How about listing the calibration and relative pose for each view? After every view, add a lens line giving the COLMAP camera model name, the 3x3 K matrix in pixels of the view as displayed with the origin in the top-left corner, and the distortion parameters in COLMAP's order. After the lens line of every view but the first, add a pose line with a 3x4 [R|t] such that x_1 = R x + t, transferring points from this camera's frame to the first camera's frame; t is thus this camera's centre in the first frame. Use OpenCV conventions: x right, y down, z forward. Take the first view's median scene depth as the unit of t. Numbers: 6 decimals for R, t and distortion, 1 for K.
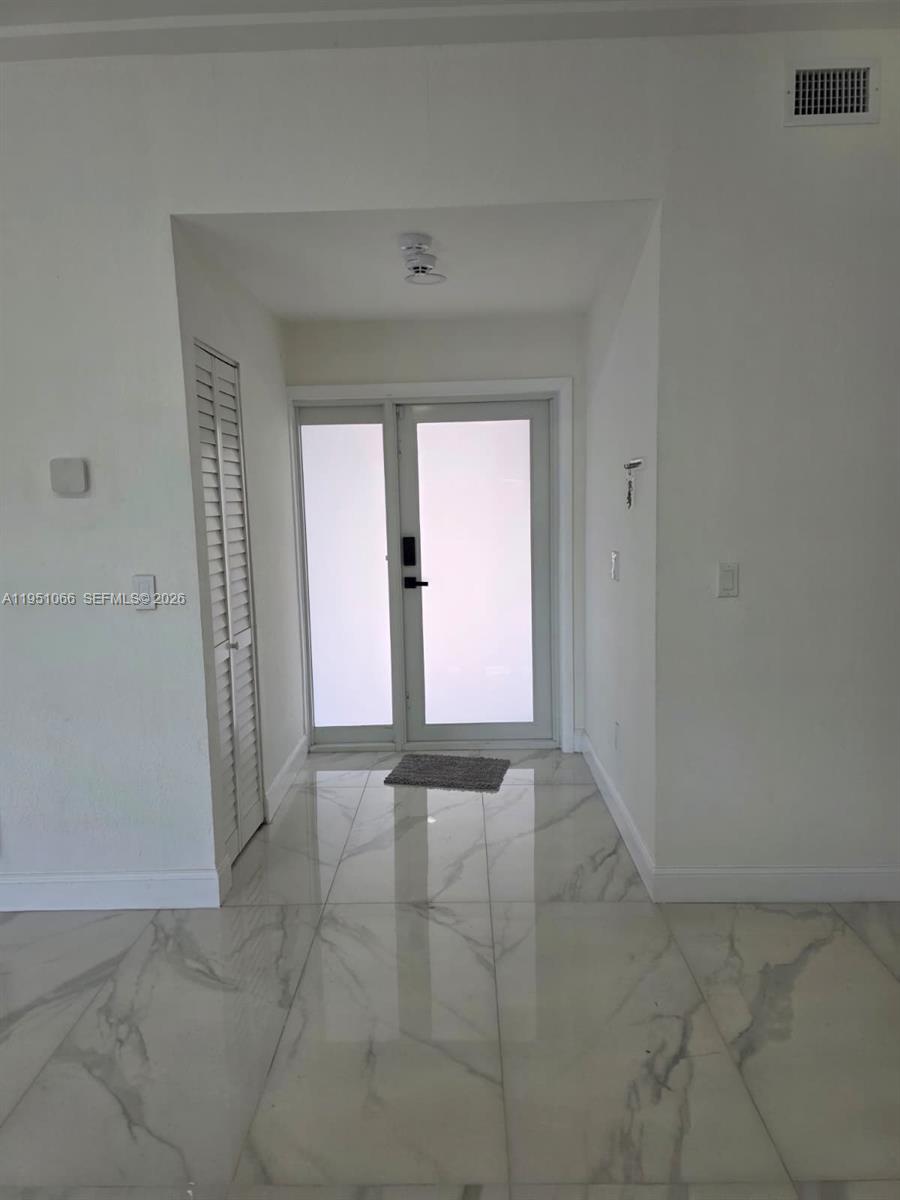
lens RADIAL K [[820.2, 0, 450.0], [0, 820.2, 600.0], [0, 0, 1]] dist [0.002144, 0.000210]
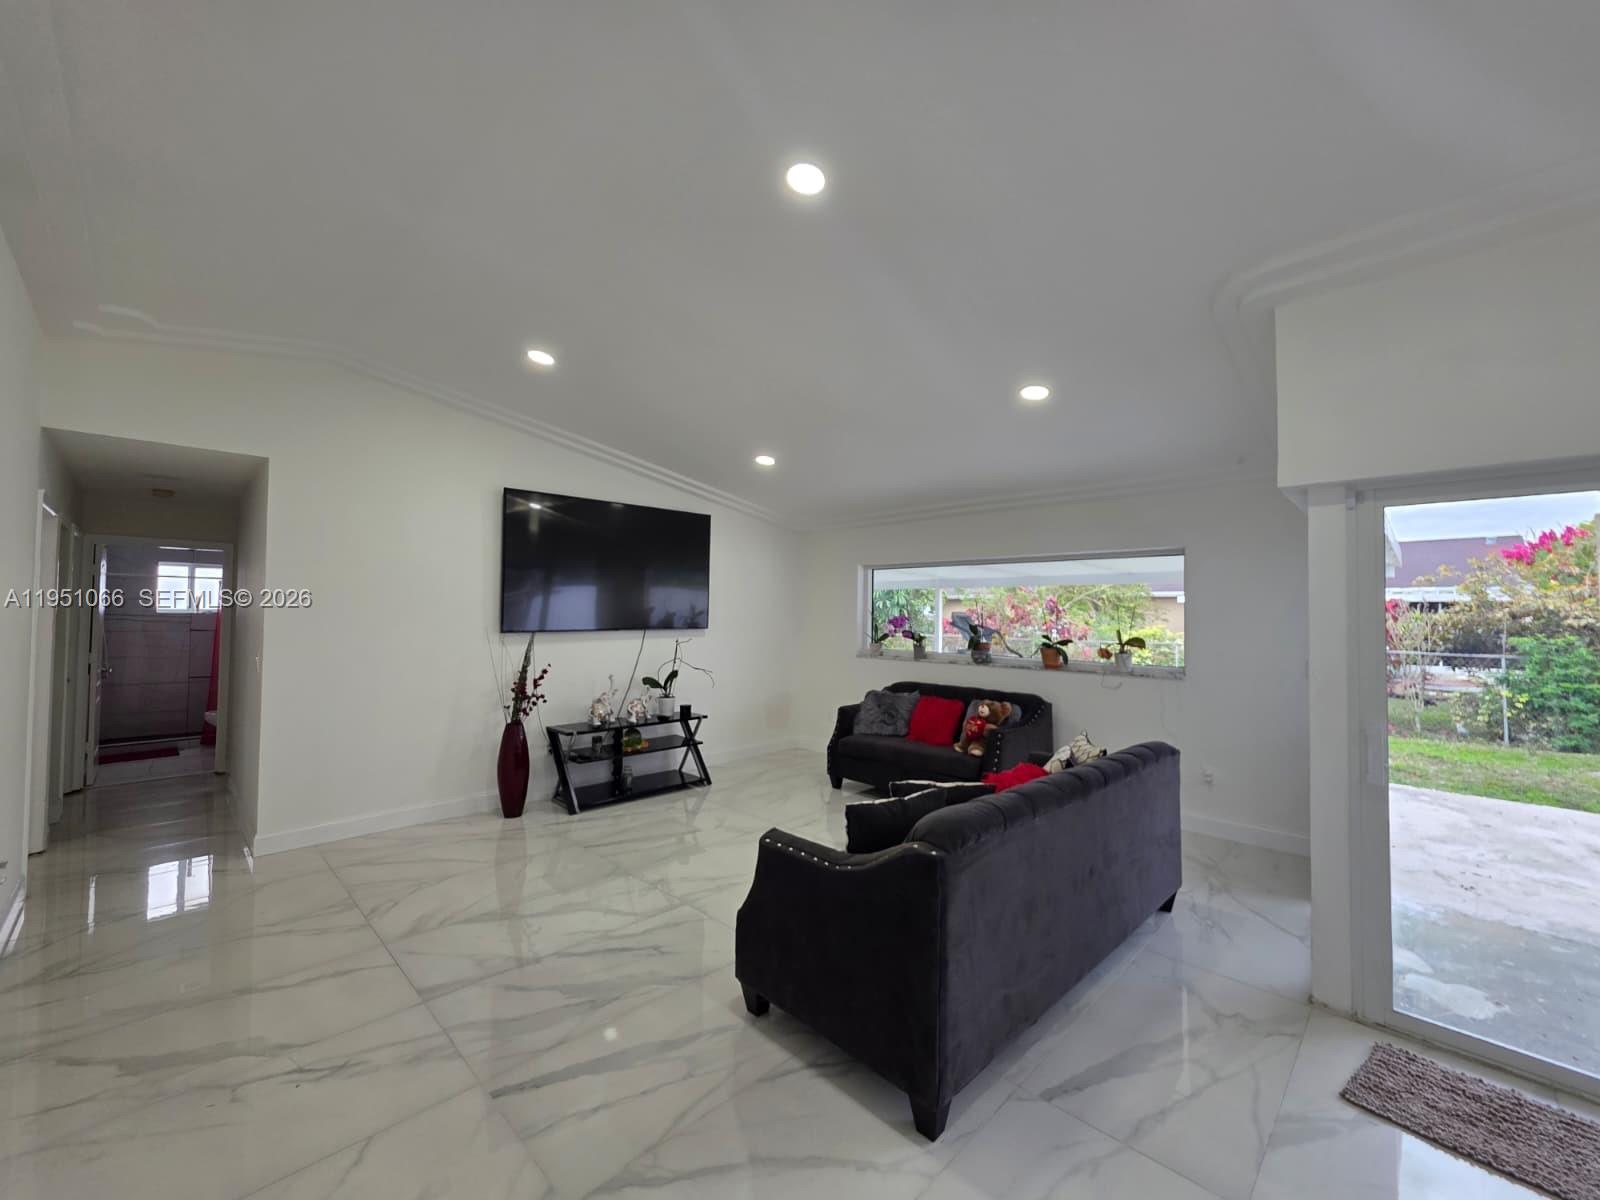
lens RADIAL K [[637.5, 0, 803.2], [0, 637.5, 594.2], [0, 0, 1]] dist [0.000160, -0.000106]
pose [[-0.699523, 0.035686, 0.713719, -0.954261], [0.095635, 0.994443, 0.044010, -0.131129], [-0.708182, 0.099042, -0.699049, 1.044789]]
